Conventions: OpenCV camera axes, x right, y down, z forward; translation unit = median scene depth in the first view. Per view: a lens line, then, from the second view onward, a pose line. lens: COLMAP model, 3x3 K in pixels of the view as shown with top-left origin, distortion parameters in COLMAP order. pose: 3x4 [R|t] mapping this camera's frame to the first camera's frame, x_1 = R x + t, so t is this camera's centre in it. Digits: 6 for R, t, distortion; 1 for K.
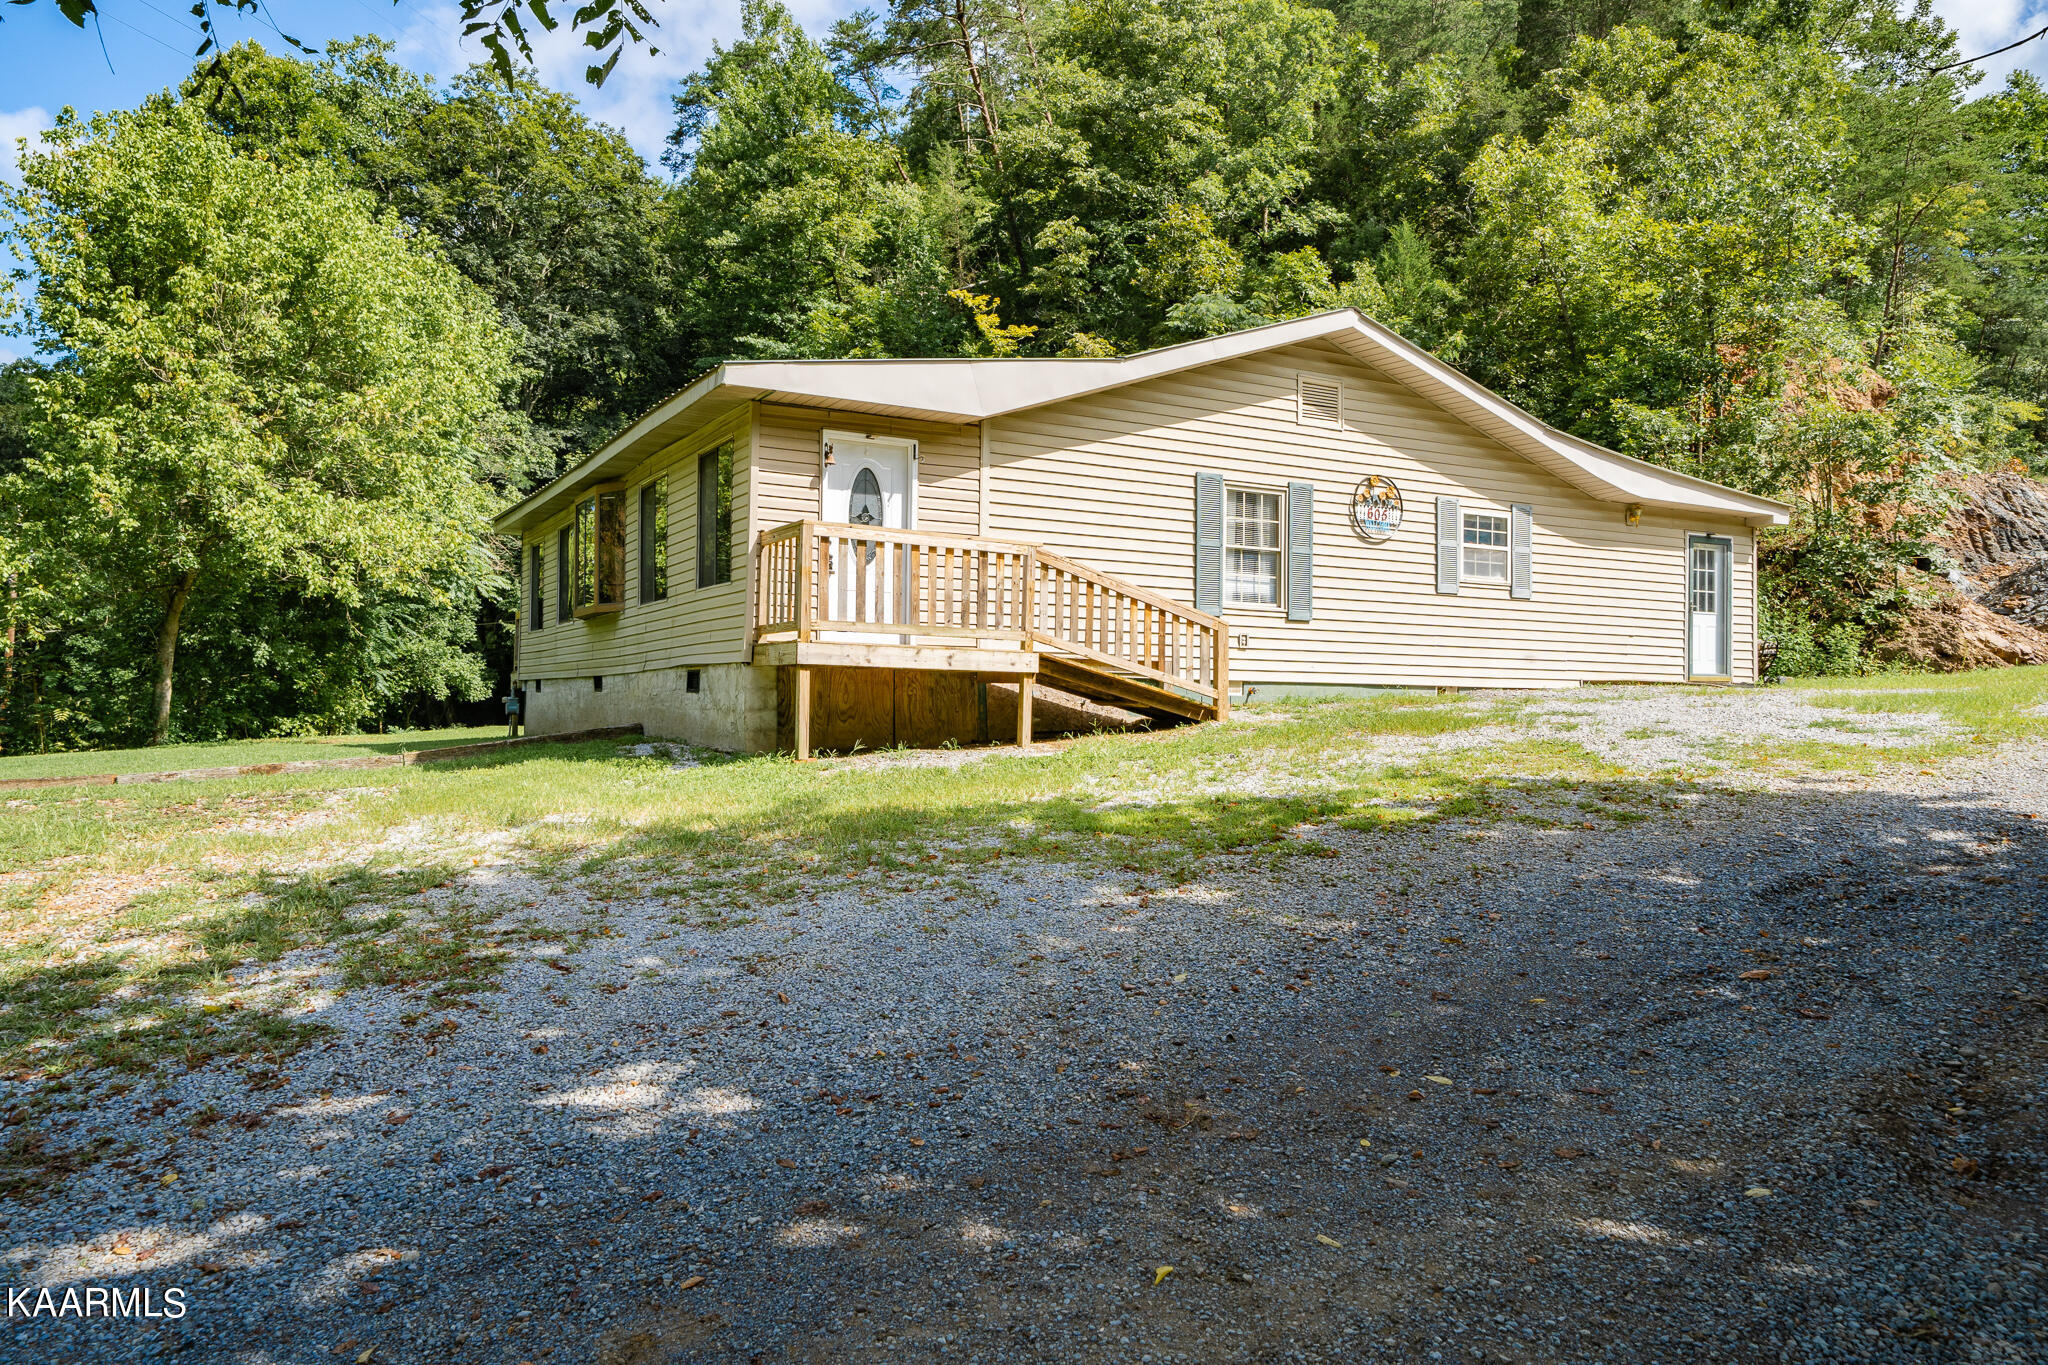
lens RADIAL K [[1401.7, 0, 1023.1], [0, 1401.7, 709.7], [0, 0, 1]] dist [0.028356, -0.000656]
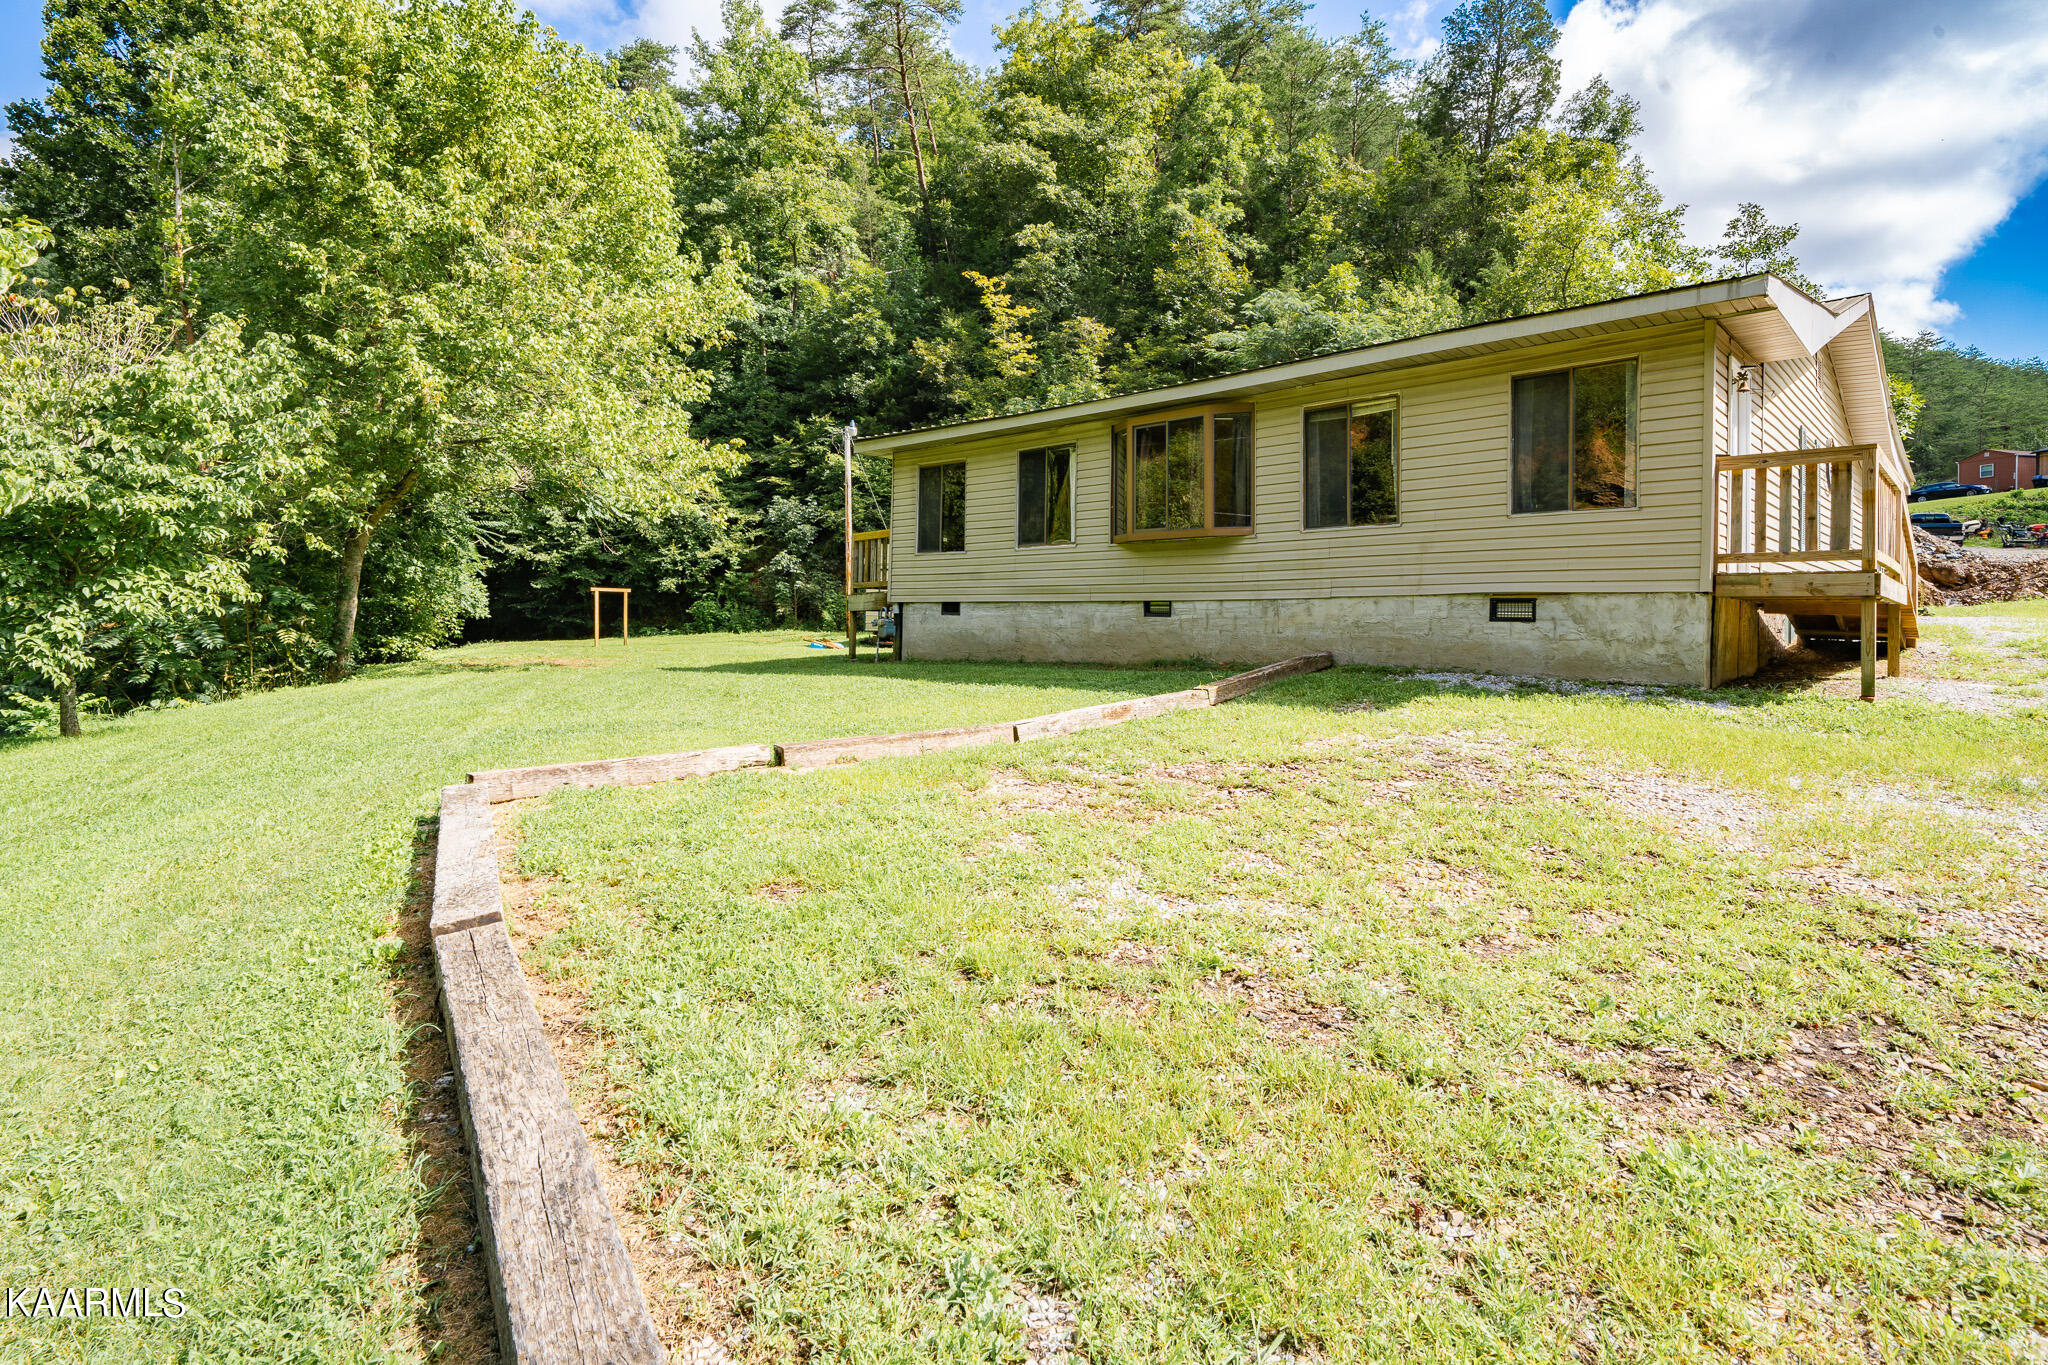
lens RADIAL K [[1045.2, 0, 1024.6], [0, 1045.2, 626.2], [0, 0, 1]] dist [-0.000289, 0.000072]
pose [[0.947636, 0.002346, 0.319344, -0.269525], [-0.003306, 0.999991, 0.002464, -0.003458], [-0.319336, -0.003391, 0.947636, 0.148718]]
